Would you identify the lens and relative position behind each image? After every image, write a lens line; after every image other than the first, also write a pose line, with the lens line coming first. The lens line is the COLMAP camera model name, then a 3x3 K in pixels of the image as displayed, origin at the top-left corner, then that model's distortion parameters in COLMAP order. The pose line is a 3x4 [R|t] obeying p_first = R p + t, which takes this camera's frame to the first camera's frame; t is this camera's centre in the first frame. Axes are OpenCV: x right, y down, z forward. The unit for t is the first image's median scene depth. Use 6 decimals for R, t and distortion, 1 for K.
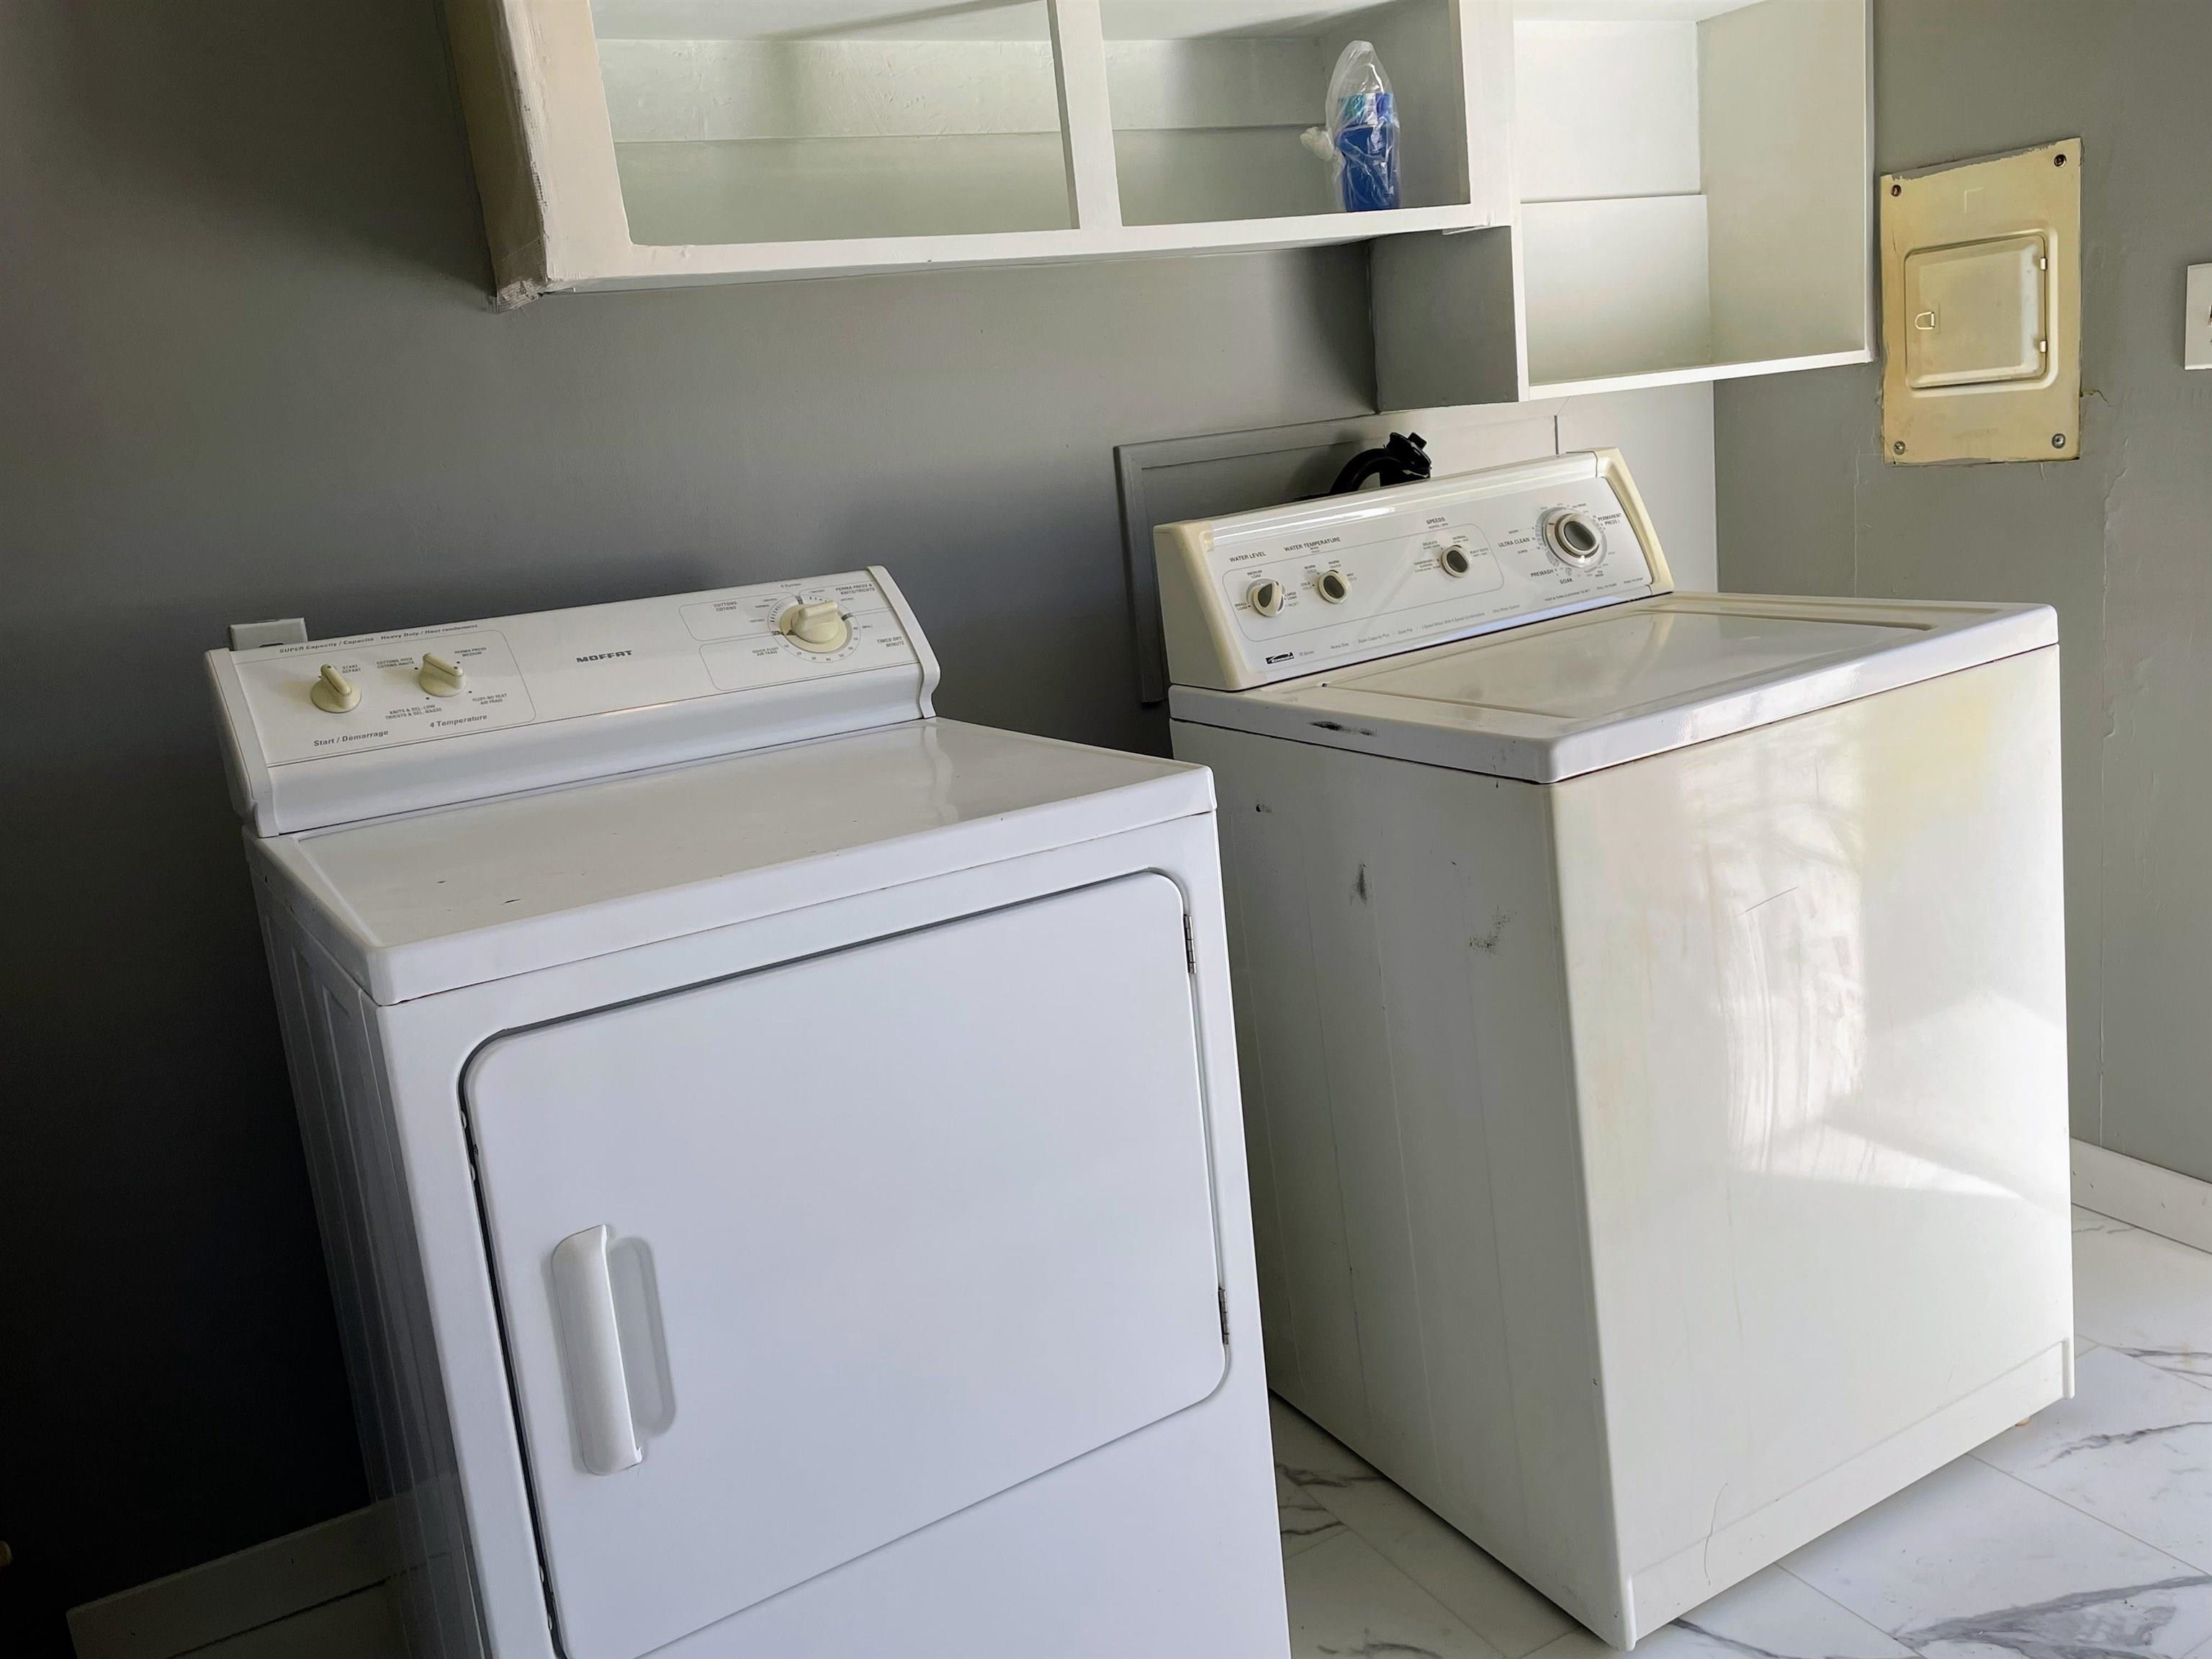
lens RADIAL K [[1800.1, 0, 1120.1], [0, 1800.1, 795.9], [0, 0, 1]] dist [0.096109, -0.125001]
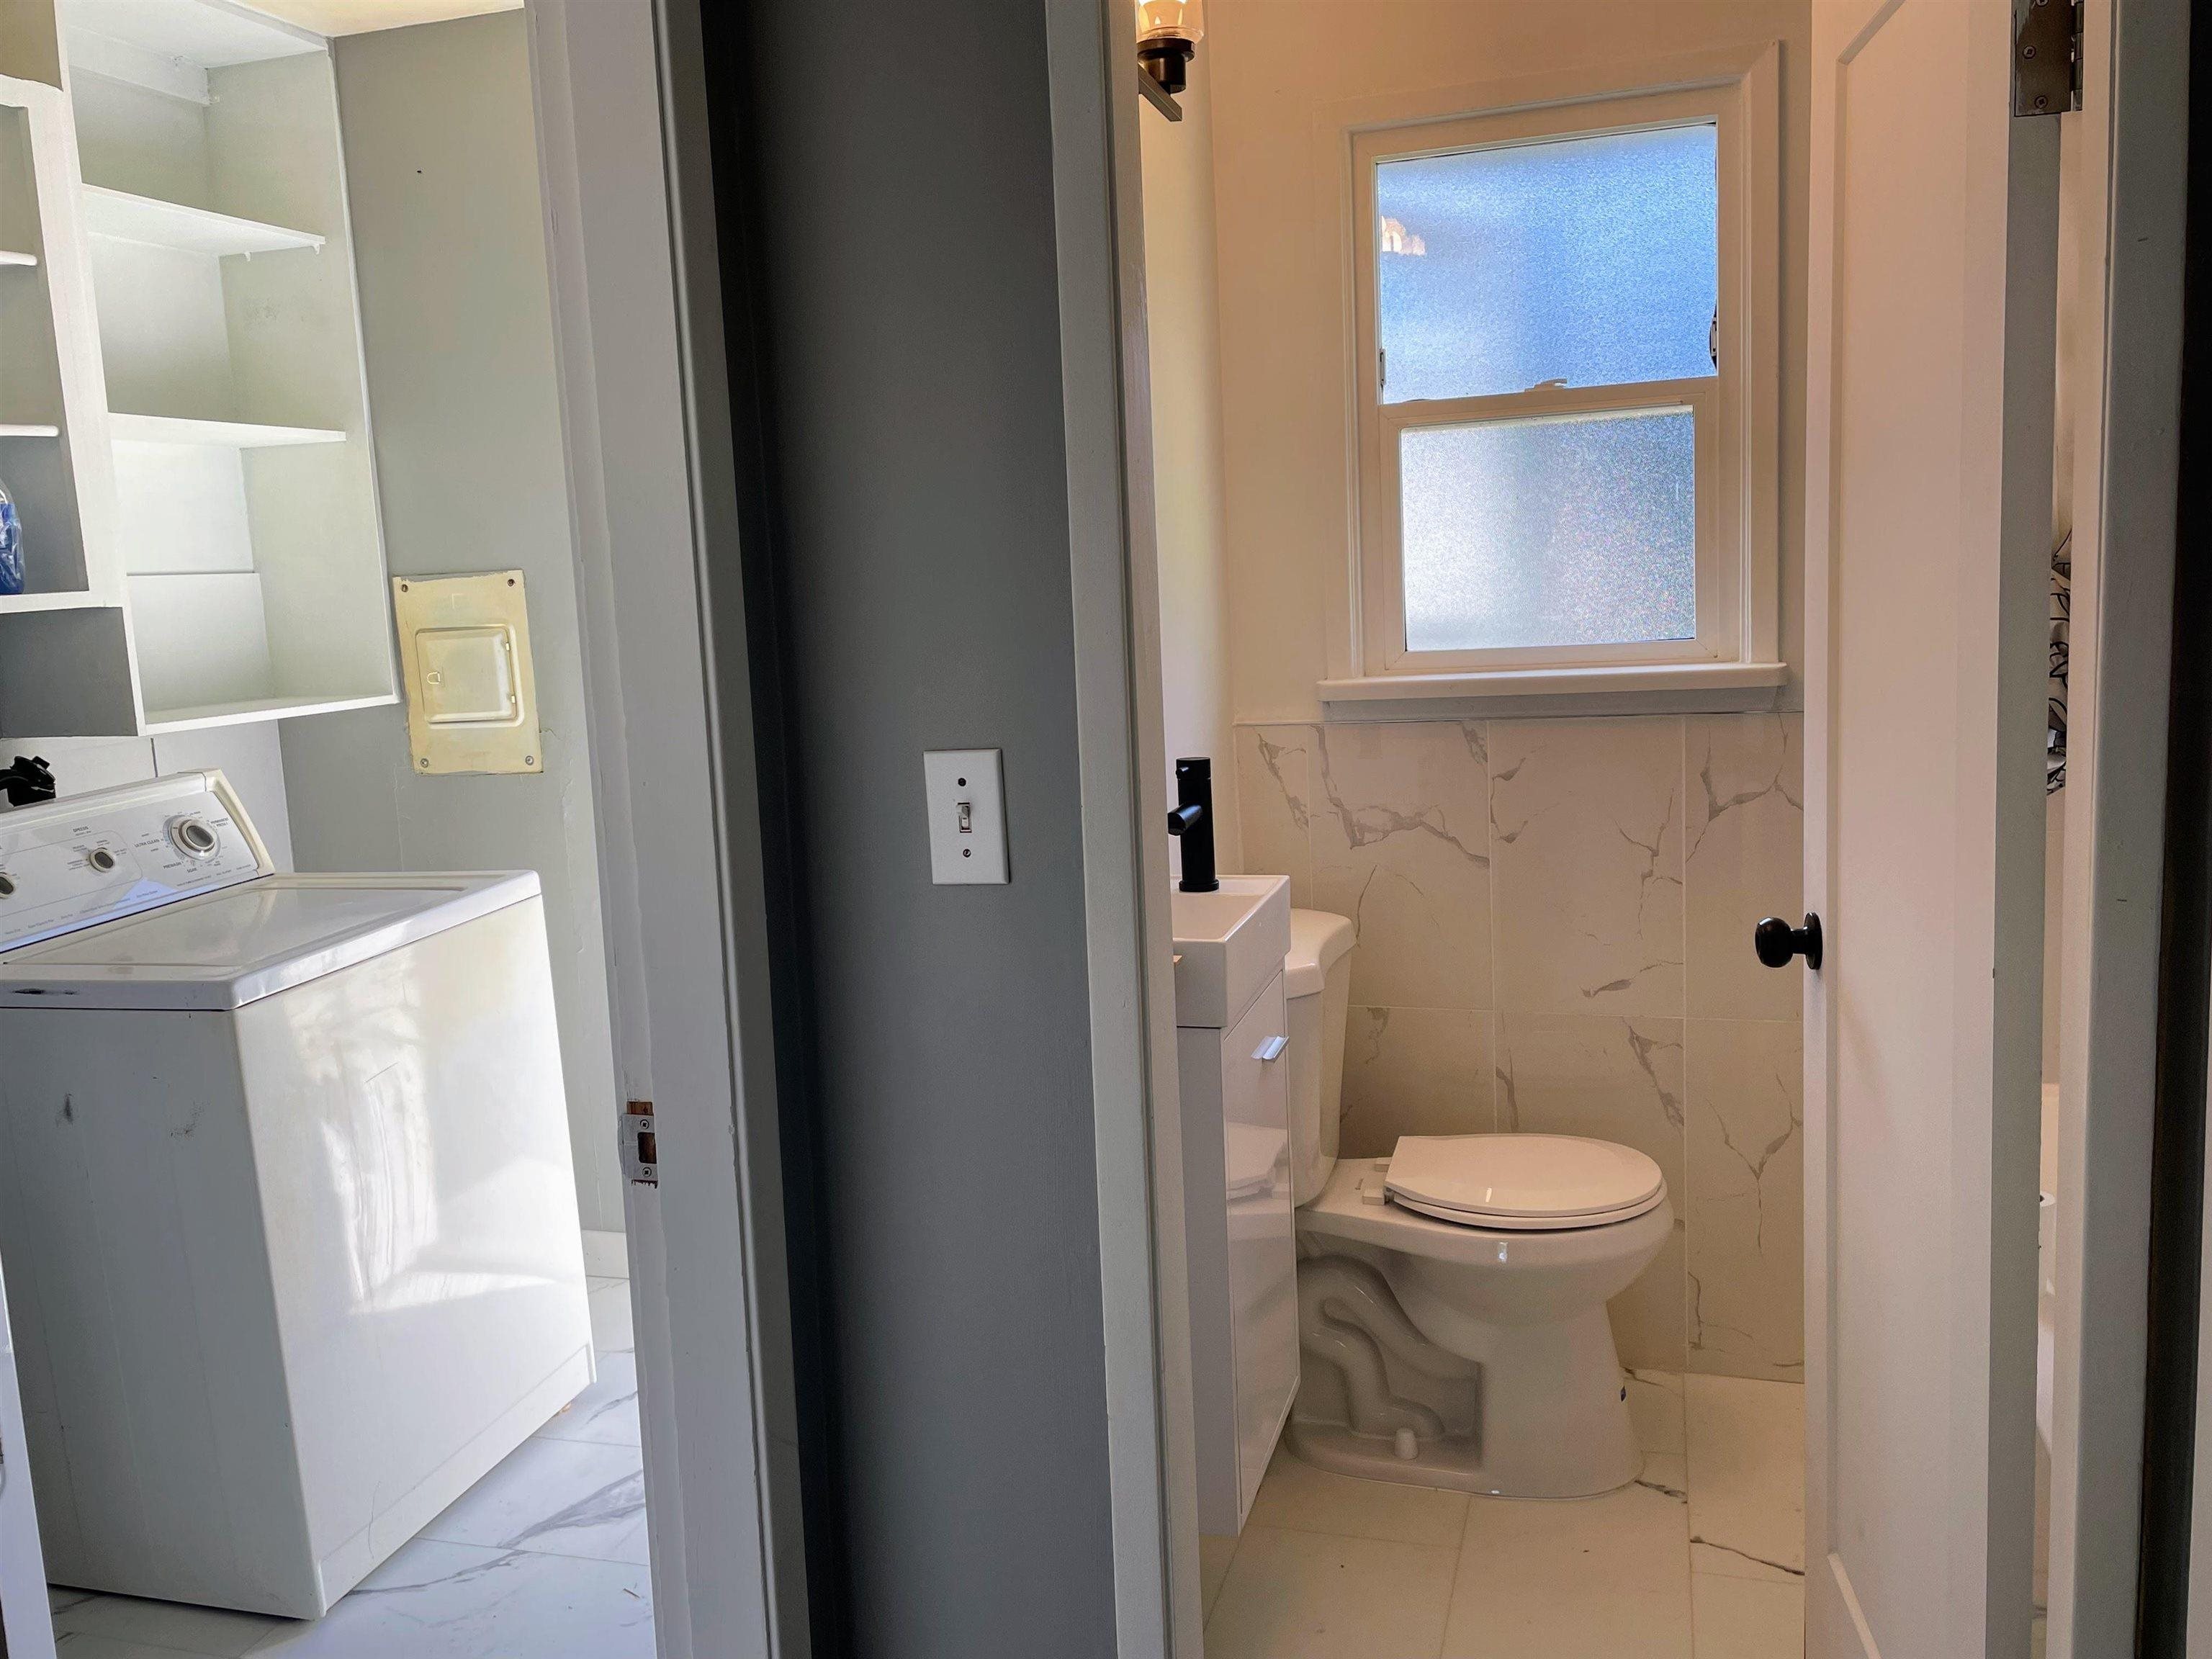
lens RADIAL K [[1800.1, 0, 1120.1], [0, 1800.1, 795.9], [0, 0, 1]] dist [0.096109, -0.125001]
pose [[0.712582, -0.028537, 0.701008, -0.199546], [0.126457, 0.988032, -0.088323, 0.030513], [-0.690098, 0.151585, 0.707663, -0.408100]]
